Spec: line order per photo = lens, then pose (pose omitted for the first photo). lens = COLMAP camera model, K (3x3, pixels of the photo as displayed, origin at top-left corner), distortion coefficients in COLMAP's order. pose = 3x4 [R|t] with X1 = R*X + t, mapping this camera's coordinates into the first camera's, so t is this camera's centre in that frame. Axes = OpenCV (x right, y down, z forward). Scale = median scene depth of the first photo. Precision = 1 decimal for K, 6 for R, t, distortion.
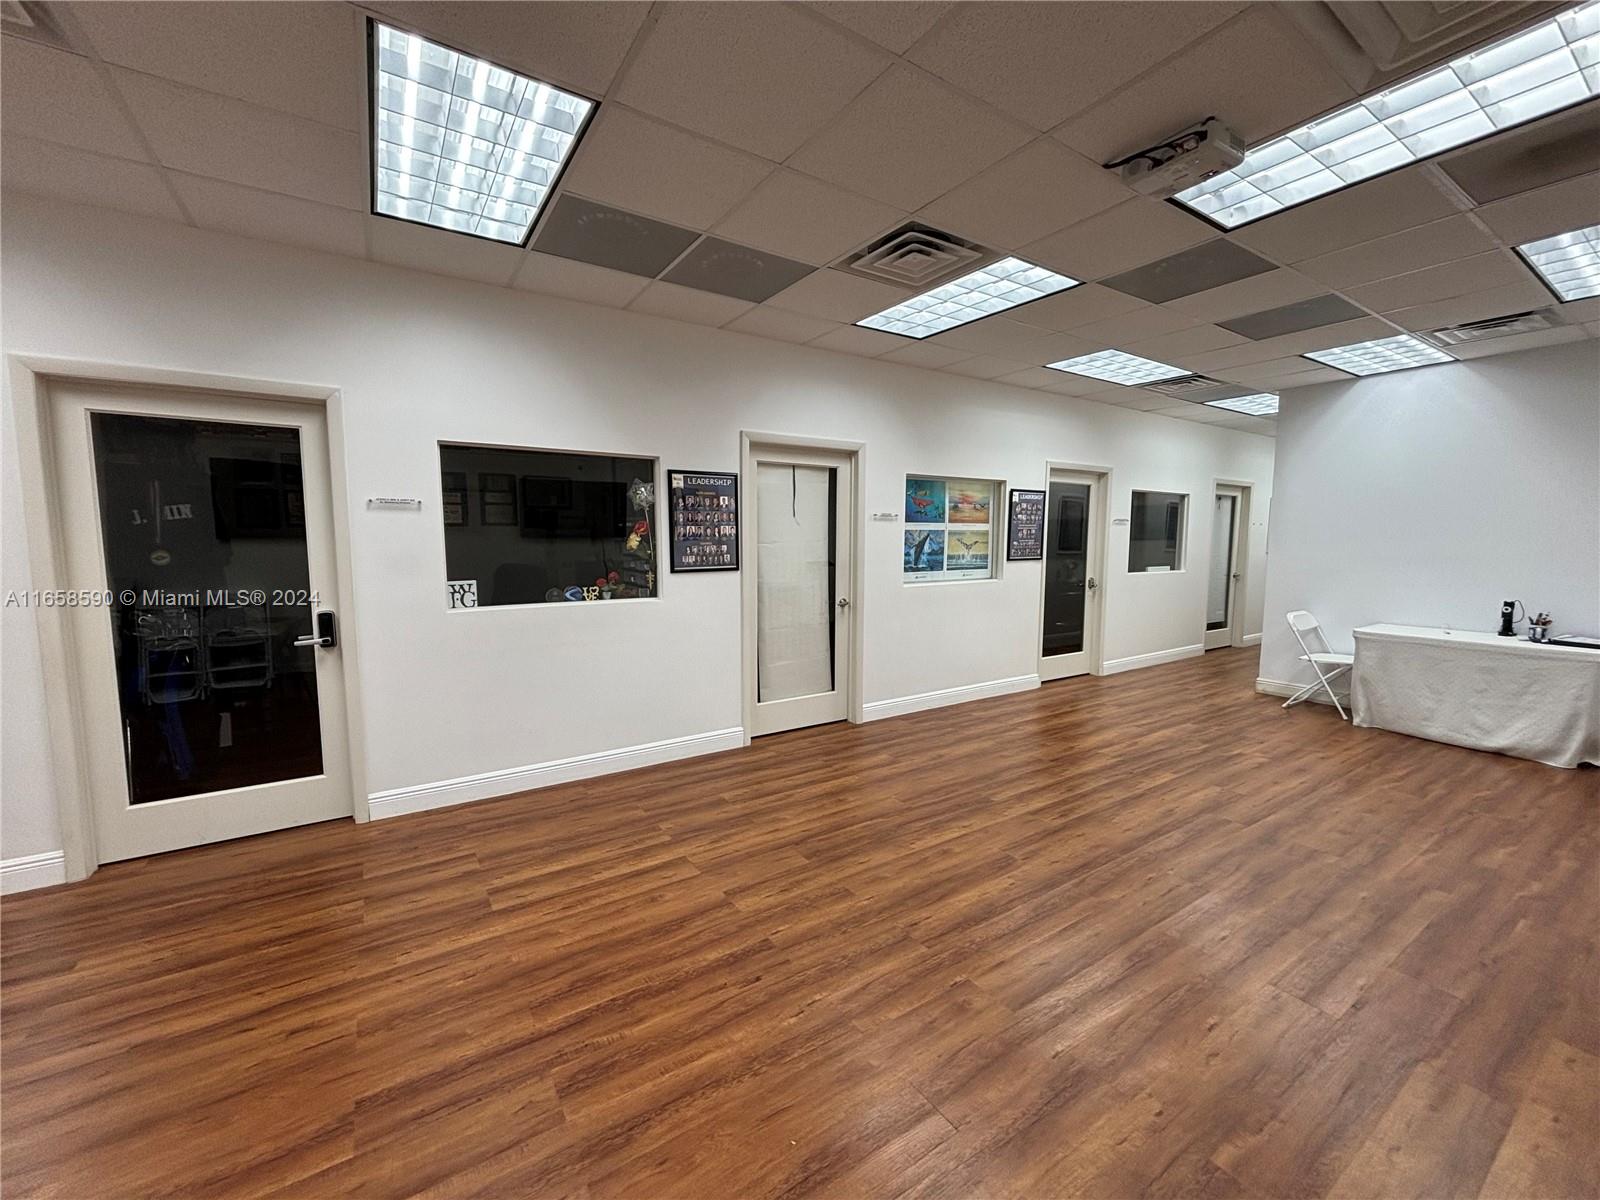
lens RADIAL K [[641.1, 0, 798.4], [0, 641.1, 593.5], [0, 0, 1]] dist [-0.000571, 0.000177]
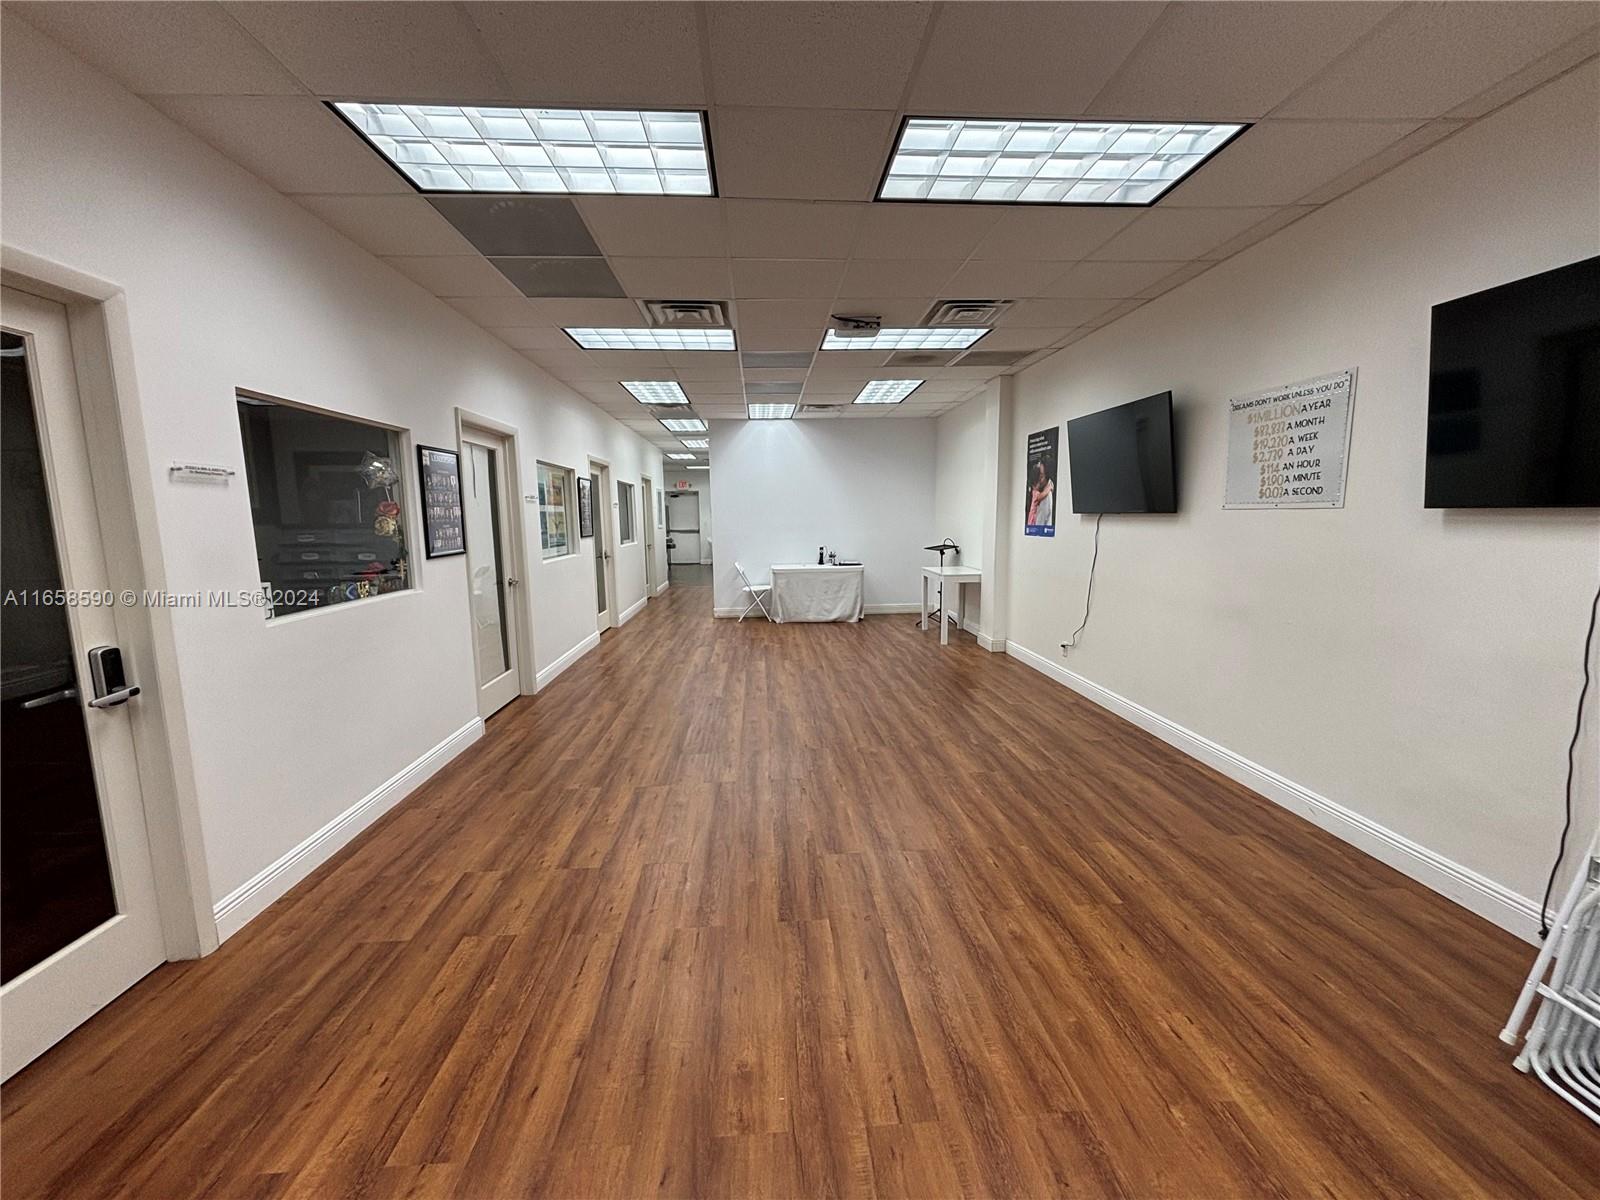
lens RADIAL K [[644.2, 0, 795.0], [0, 644.2, 600.0], [0, 0, 1]] dist [-0.002310, 0.000968]
pose [[0.500862, -0.125567, 0.856370, -0.879550], [0.097366, 0.991314, 0.088407, -0.006854], [-0.860033, 0.039102, 0.508737, 0.116315]]
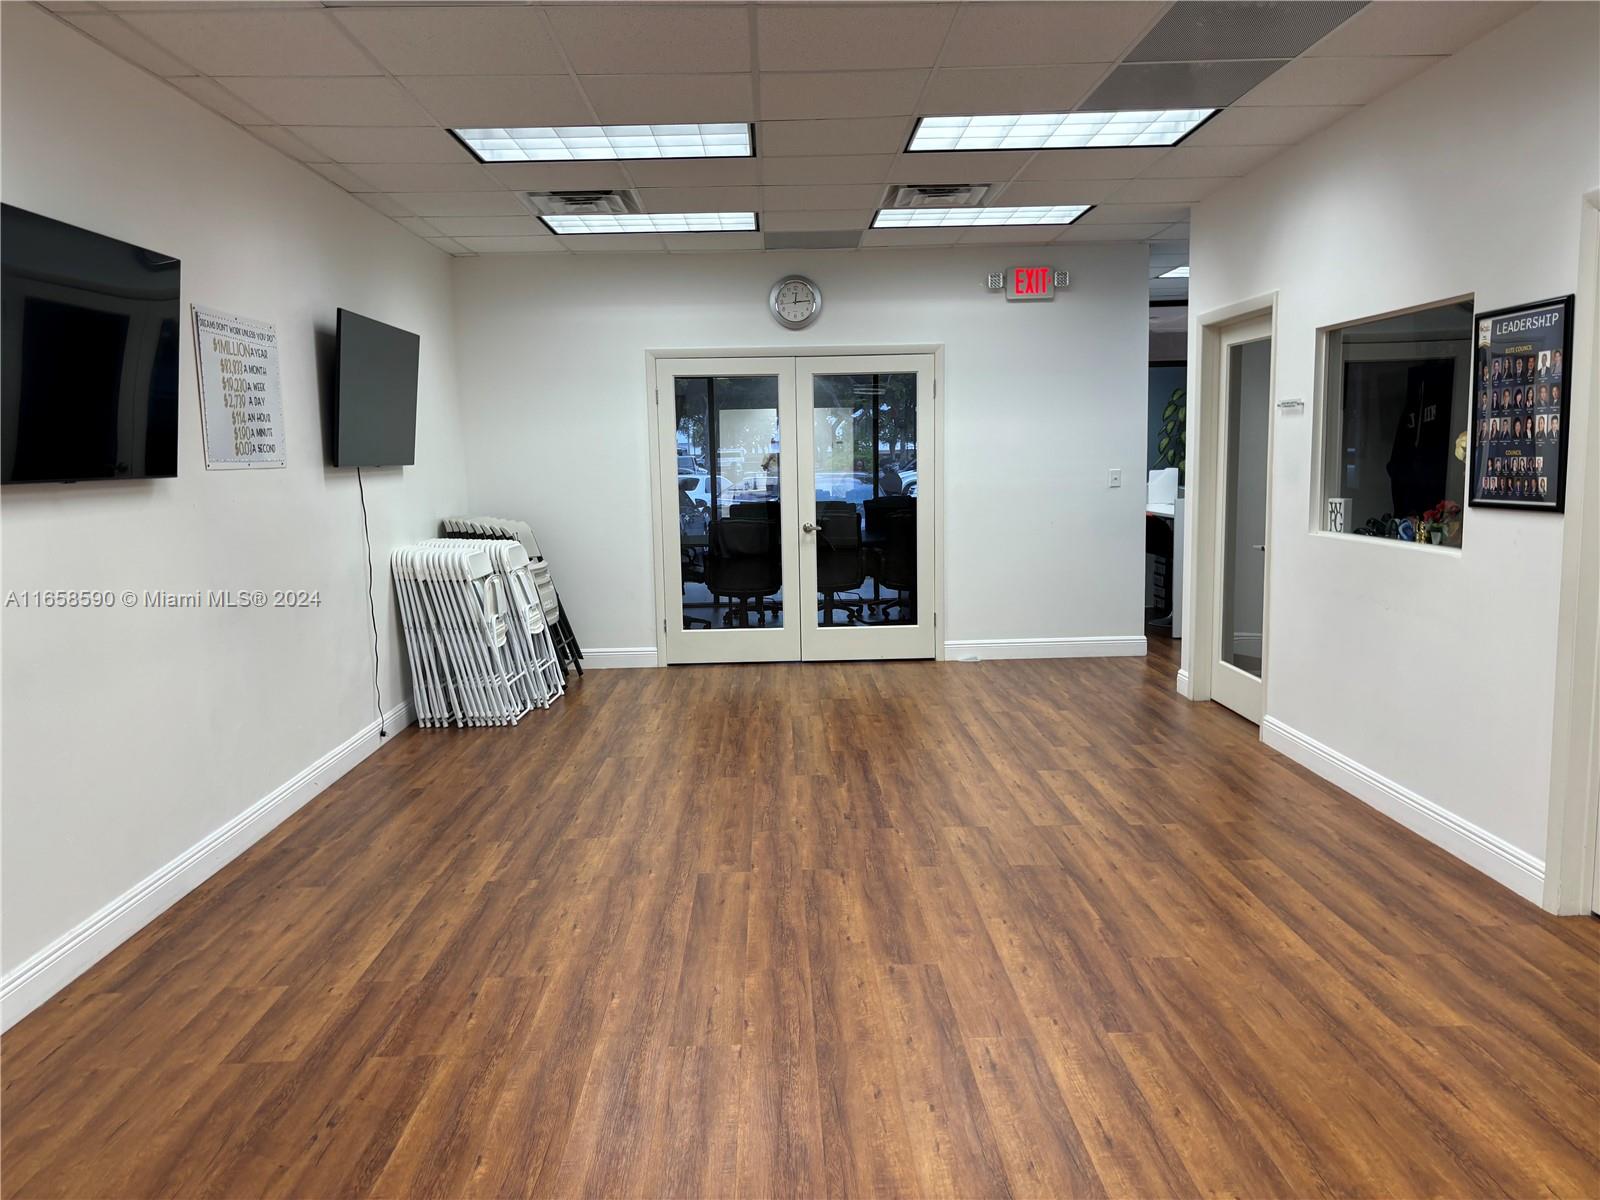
lens RADIAL K [[1235.1, 0, 800.0], [0, 1235.1, 600.0], [0, 0, 1]] dist [0.046938, -0.001268]
pose [[-0.529511, 0.109689, -0.841182, 1.202720], [-0.059443, 0.984370, 0.165779, -0.117358], [0.846218, 0.137784, -0.514714, 1.308214]]
